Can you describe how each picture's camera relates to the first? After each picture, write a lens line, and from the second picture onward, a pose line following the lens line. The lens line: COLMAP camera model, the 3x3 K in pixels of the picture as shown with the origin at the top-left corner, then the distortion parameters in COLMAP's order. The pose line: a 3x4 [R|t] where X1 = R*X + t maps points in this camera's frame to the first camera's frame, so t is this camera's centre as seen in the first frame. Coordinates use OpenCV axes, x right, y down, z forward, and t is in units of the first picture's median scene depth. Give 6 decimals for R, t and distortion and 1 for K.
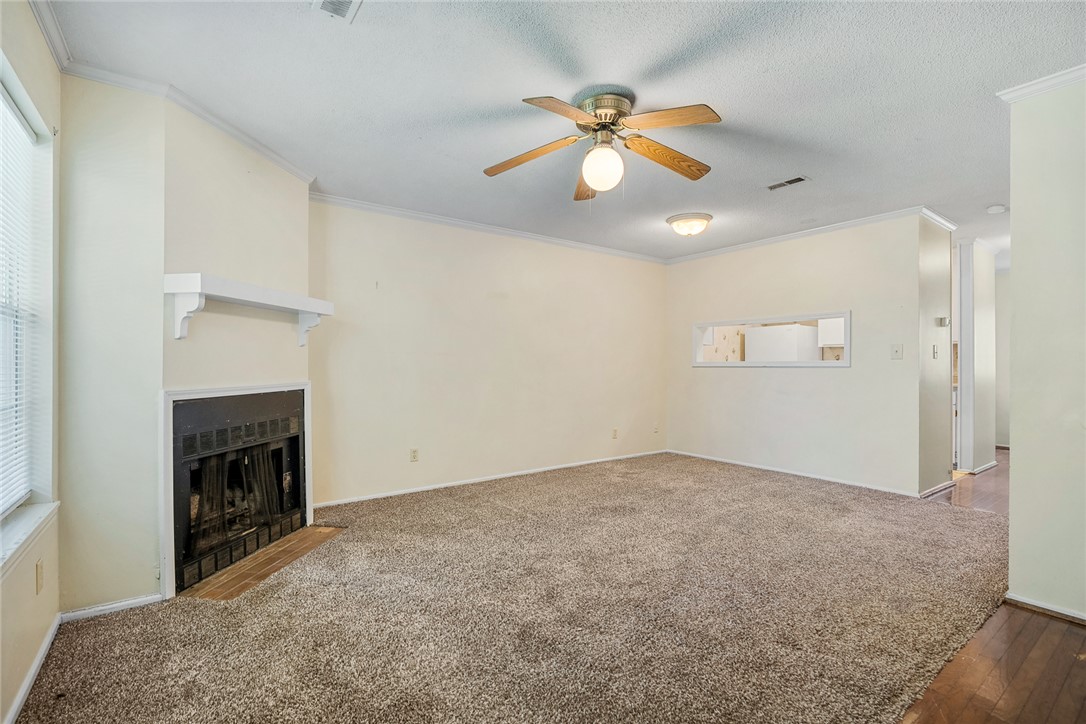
lens RADIAL K [[491.0, 0, 543.0], [0, 491.0, 362.0], [0, 0, 1]] dist [-0.006904, 0.000438]
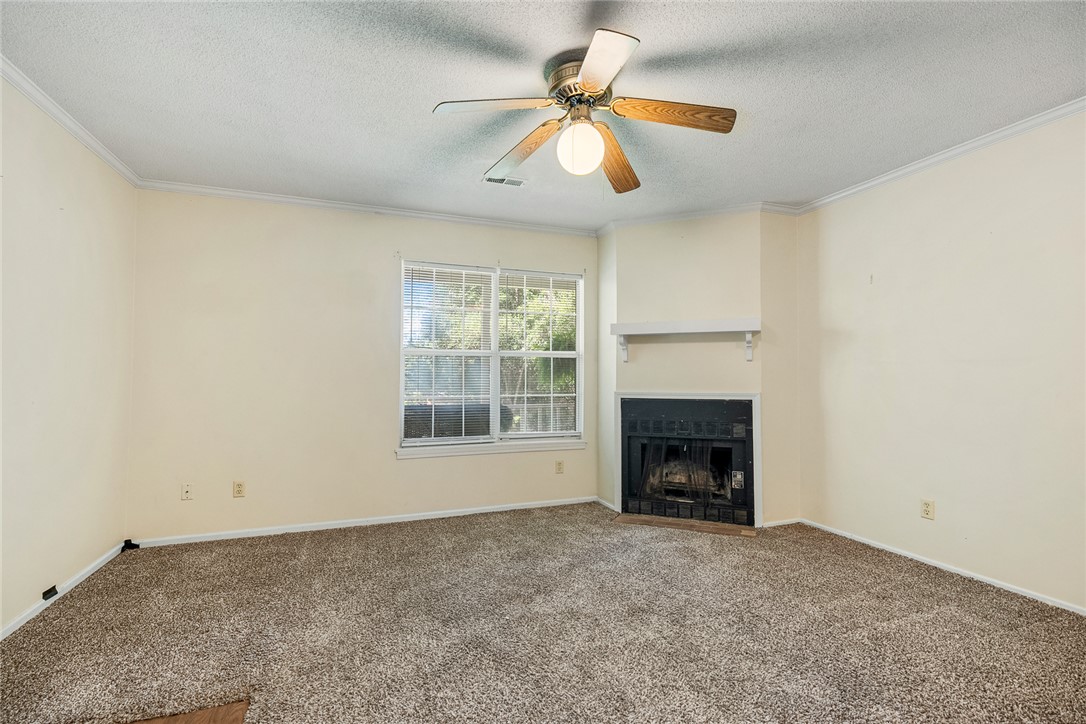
lens RADIAL K [[491.0, 0, 543.0], [0, 491.0, 362.0], [0, 0, 1]] dist [-0.006904, 0.000438]
pose [[-0.270234, -0.025874, -0.962447, 0.814537], [0.003227, 0.999609, -0.027779, -0.000754], [0.962789, -0.010613, -0.270045, 0.990471]]
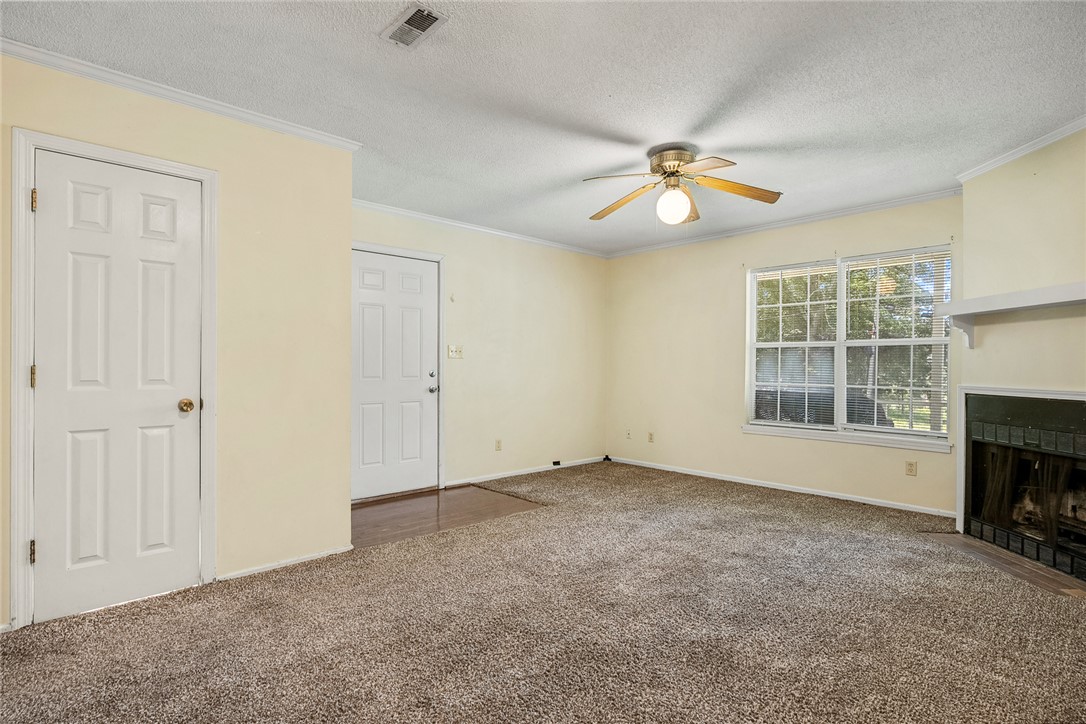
lens RADIAL K [[548.5, 0, 543.0], [0, 548.5, 362.0], [0, 0, 1]] dist [-0.001259, 0.000214]
pose [[-0.993460, -0.005937, -0.114028, 0.515273], [-0.004947, 0.999948, -0.008968, 0.007278], [0.114076, -0.008346, -0.993437, 1.995236]]
